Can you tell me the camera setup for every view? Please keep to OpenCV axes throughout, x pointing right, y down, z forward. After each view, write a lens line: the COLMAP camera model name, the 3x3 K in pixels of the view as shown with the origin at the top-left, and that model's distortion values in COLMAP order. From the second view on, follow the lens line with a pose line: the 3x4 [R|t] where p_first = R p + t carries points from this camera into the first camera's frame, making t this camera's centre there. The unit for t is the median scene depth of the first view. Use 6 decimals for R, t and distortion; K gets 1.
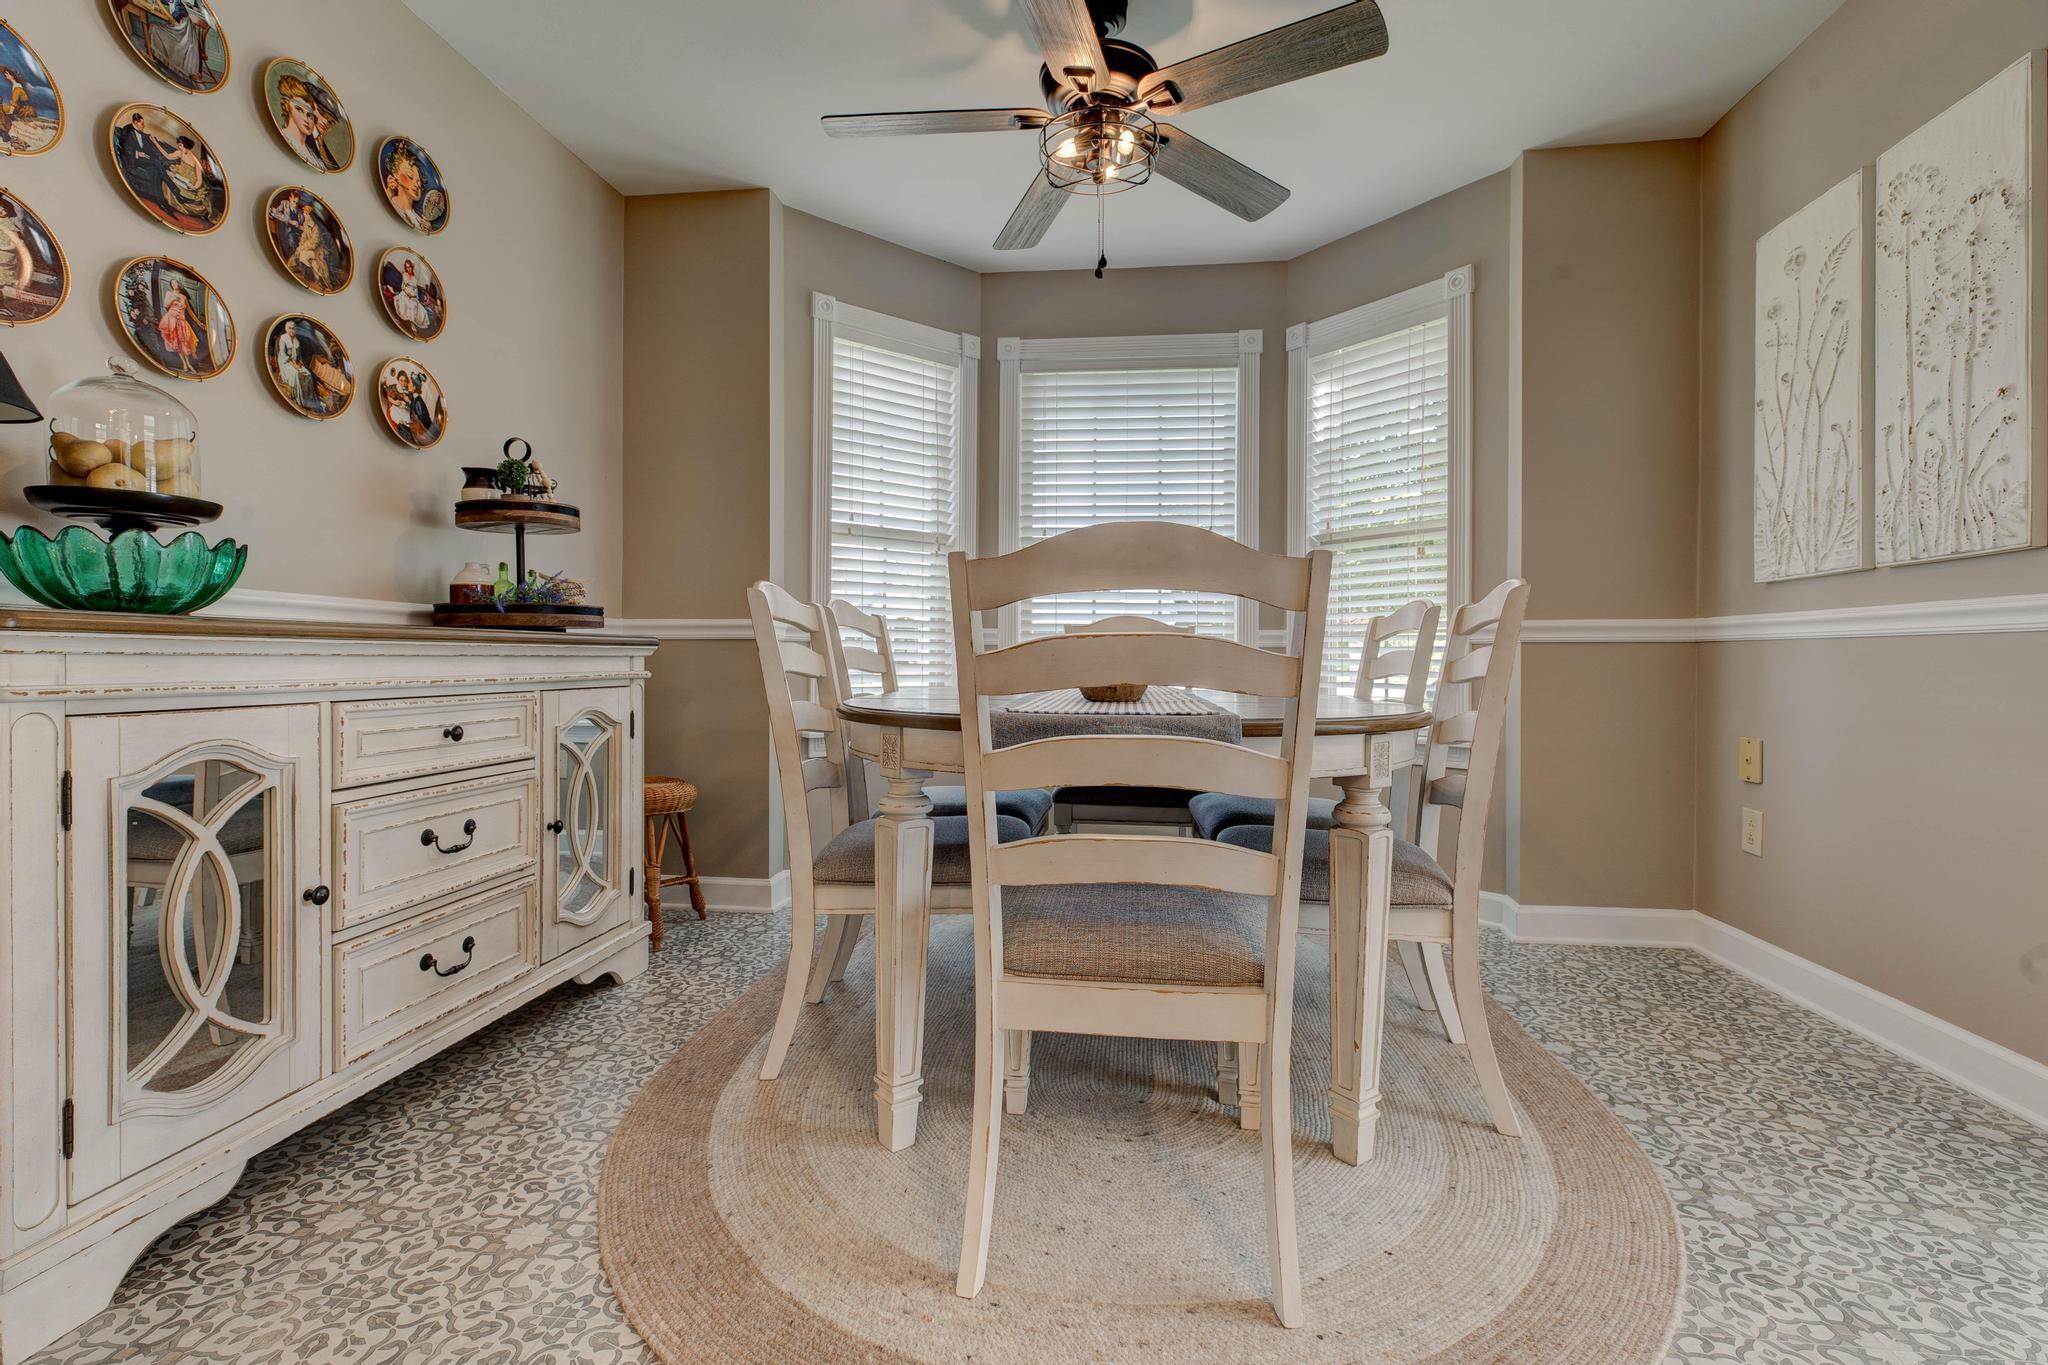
lens RADIAL K [[931.1, 0, 1034.0], [0, 931.1, 673.6], [0, 0, 1]] dist [-0.000979, 0.000694]
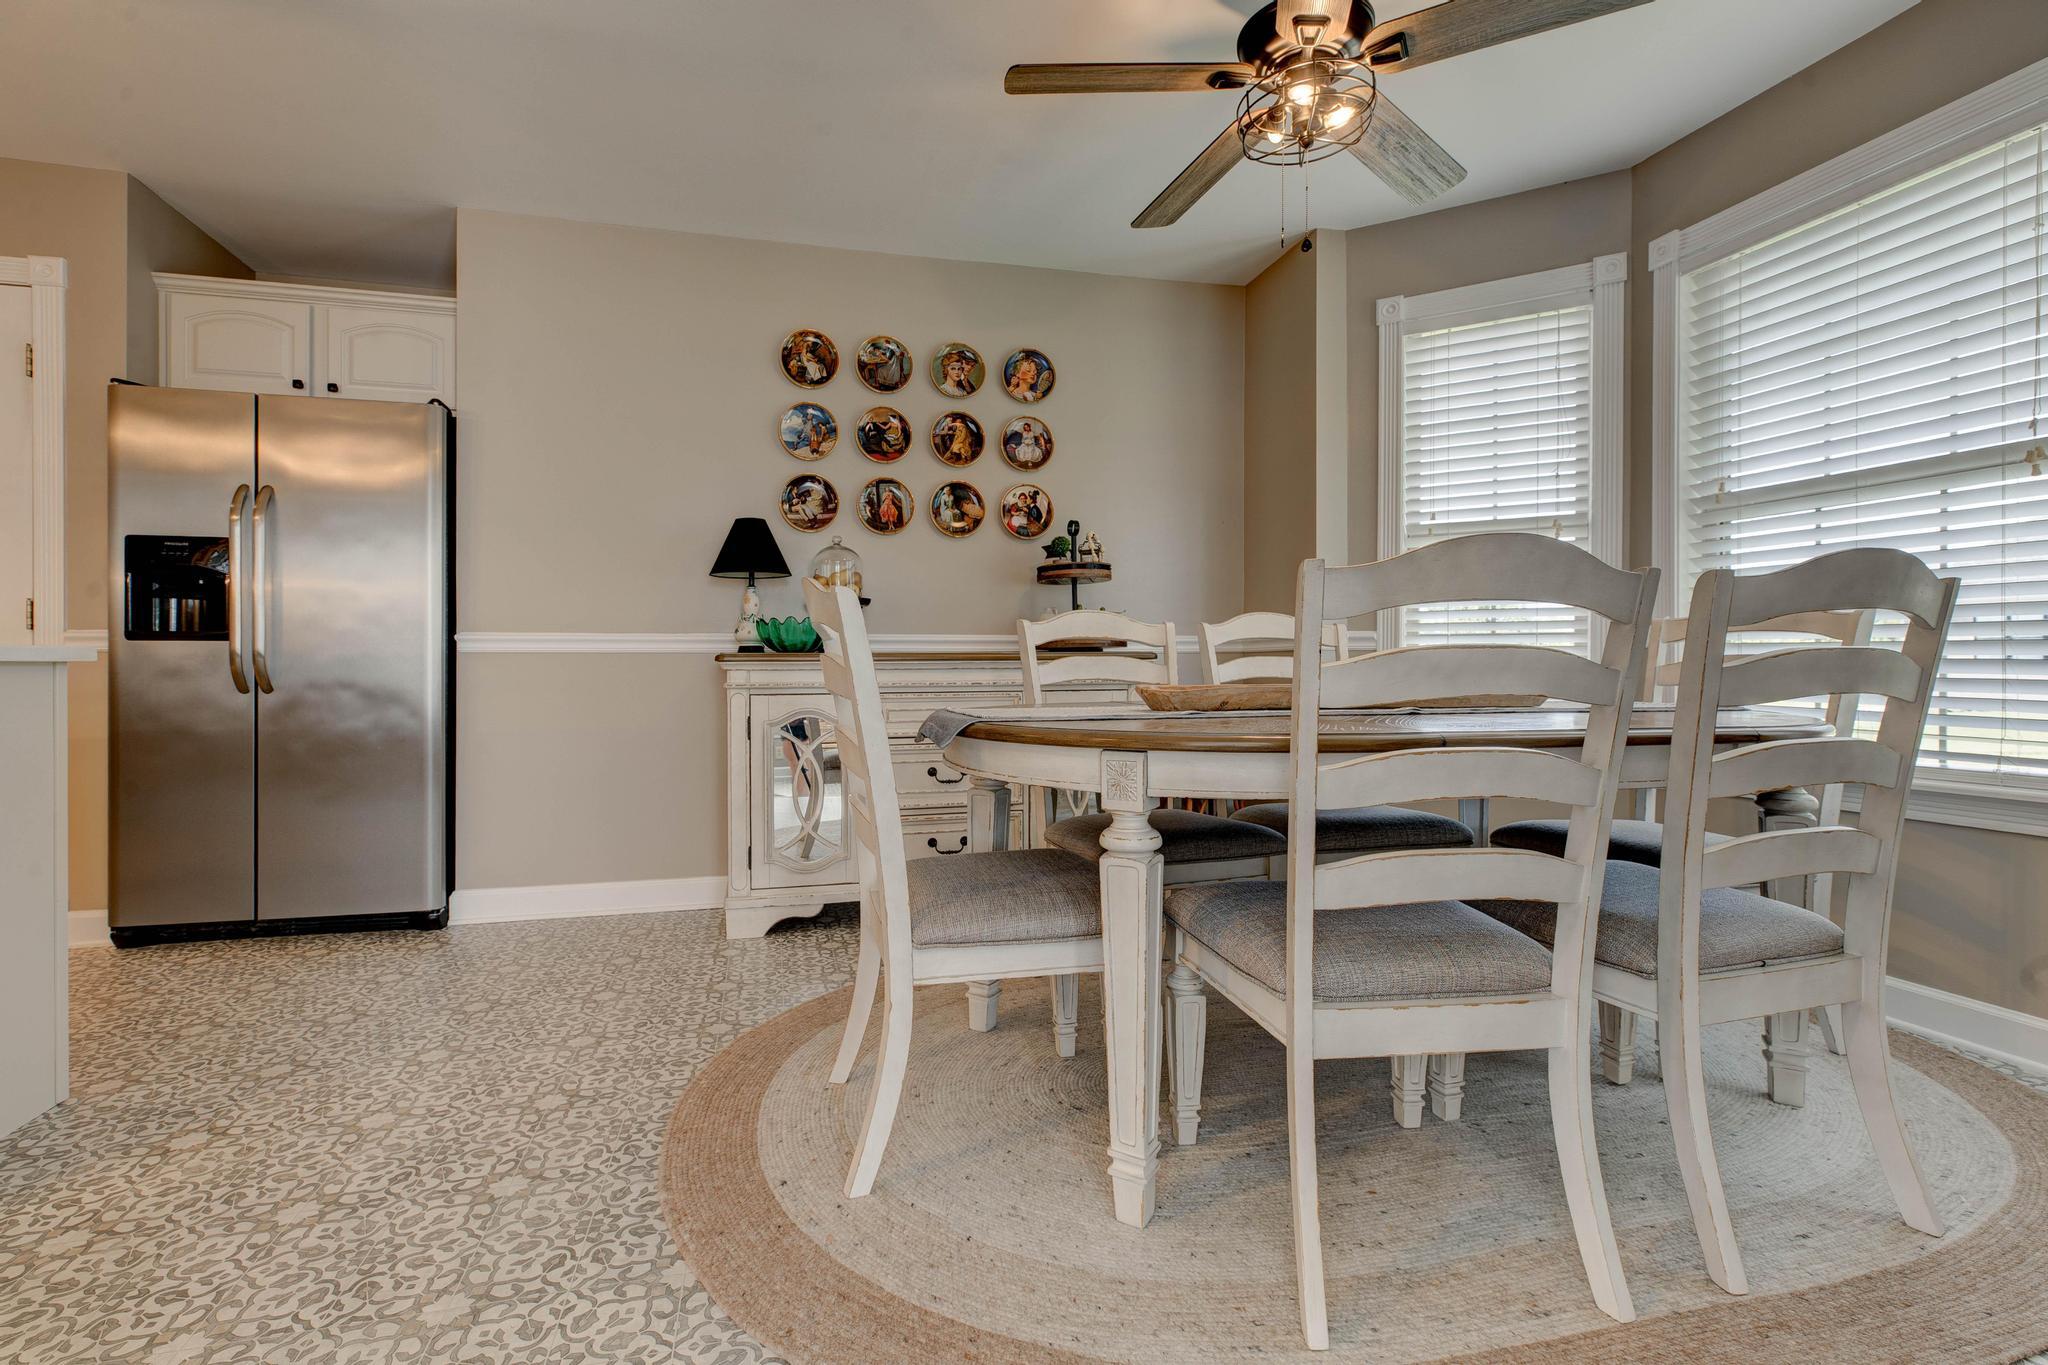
lens RADIAL K [[931.1, 0, 1006.0], [0, 931.1, 674.7], [0, 0, 1]] dist [-0.000979, 0.000694]
pose [[0.347074, -0.002976, -0.937833, 0.846649], [-0.005242, 0.999973, -0.005113, 0.000657], [0.937823, 0.006691, 0.347049, 0.417300]]
